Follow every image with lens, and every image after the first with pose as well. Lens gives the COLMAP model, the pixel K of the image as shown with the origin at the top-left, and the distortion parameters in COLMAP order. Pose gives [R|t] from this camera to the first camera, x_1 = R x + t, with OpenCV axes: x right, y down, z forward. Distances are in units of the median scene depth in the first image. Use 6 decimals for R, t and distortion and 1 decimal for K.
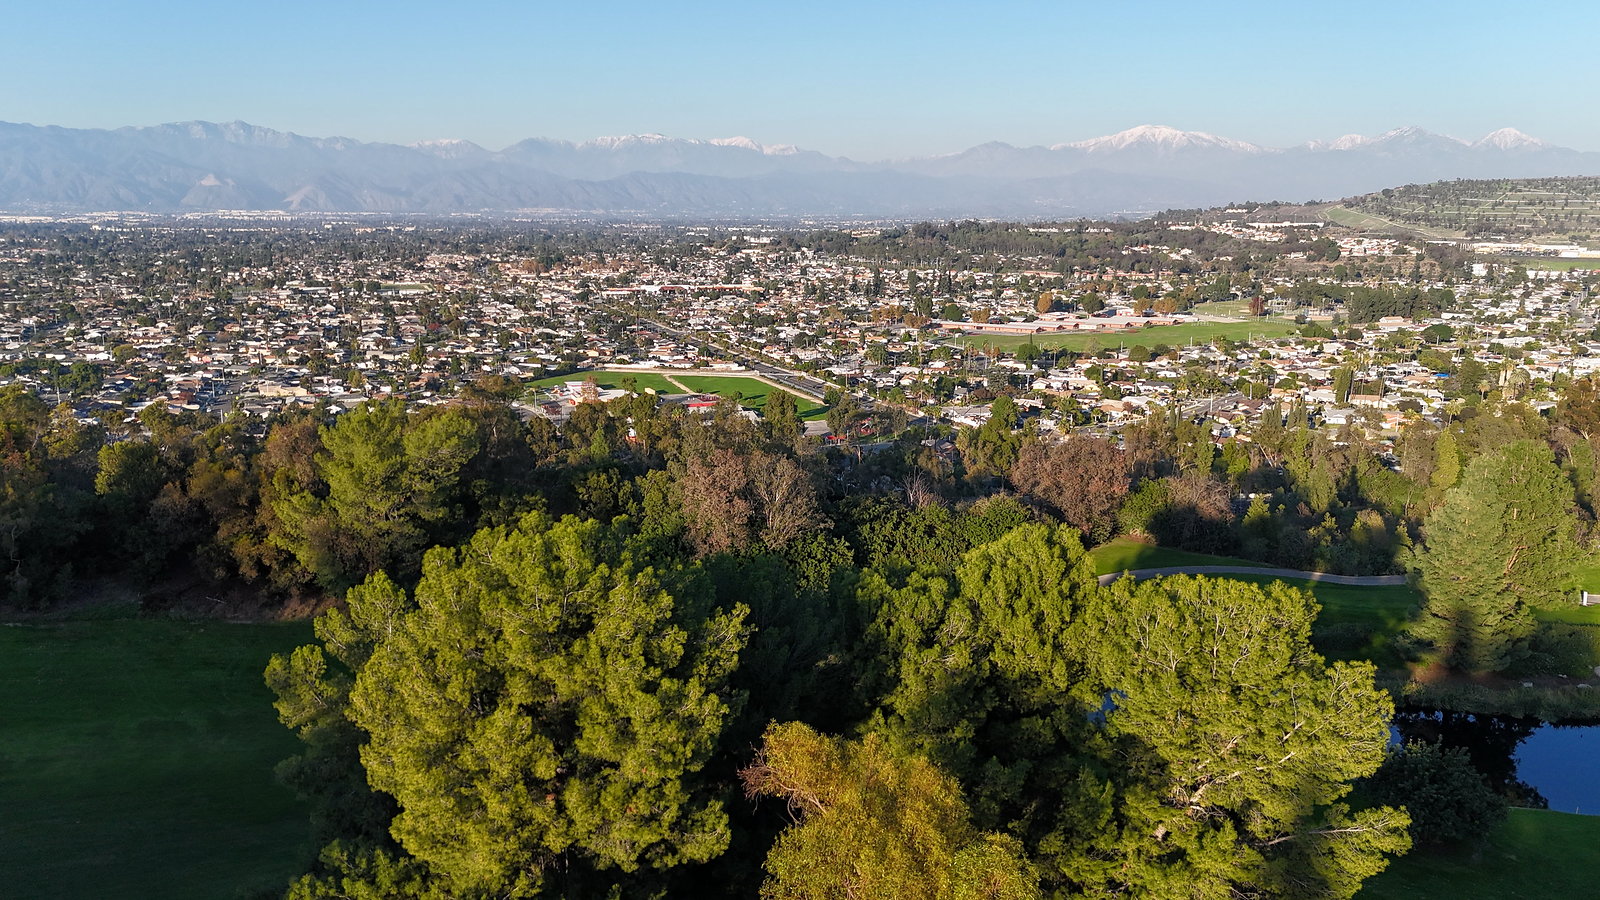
lens RADIAL K [[1171.2, 0, 802.7], [0, 1171.2, 447.1], [0, 0, 1]] dist [0.082119, -0.088325]
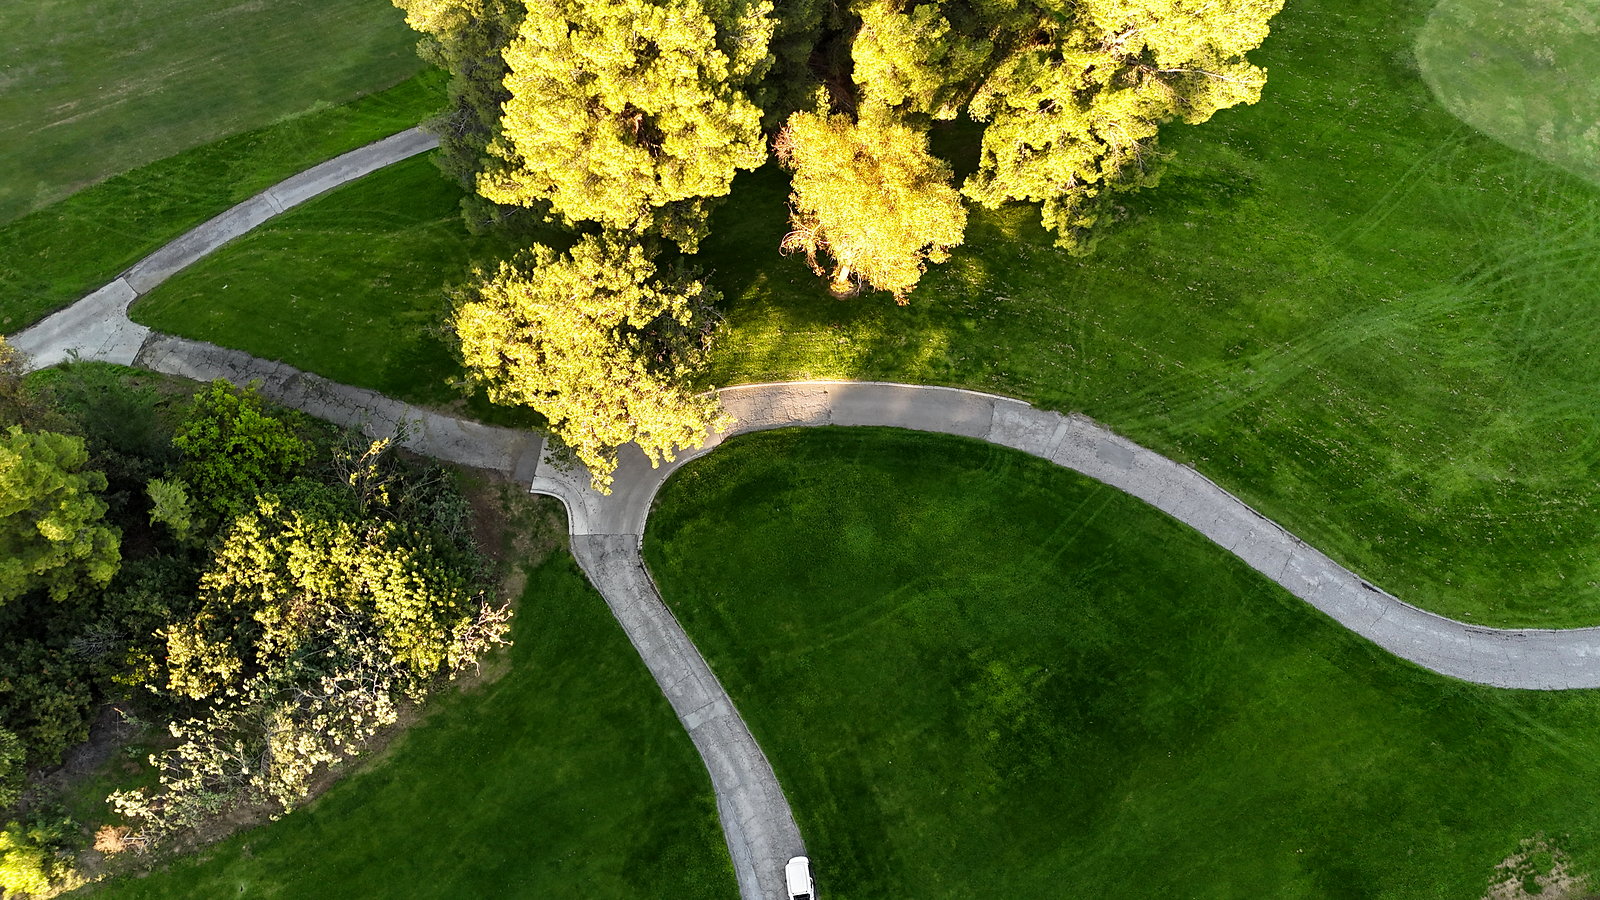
lens RADIAL K [[1171.2, 0, 800.1], [0, 1171.2, 453.5], [0, 0, 1]] dist [0.082119, -0.088325]
pose [[0.999472, -0.004302, -0.032203, 0.025993], [0.028909, 0.570067, 0.821090, -0.714113], [0.014826, -0.821587, 0.569890, -0.149064]]
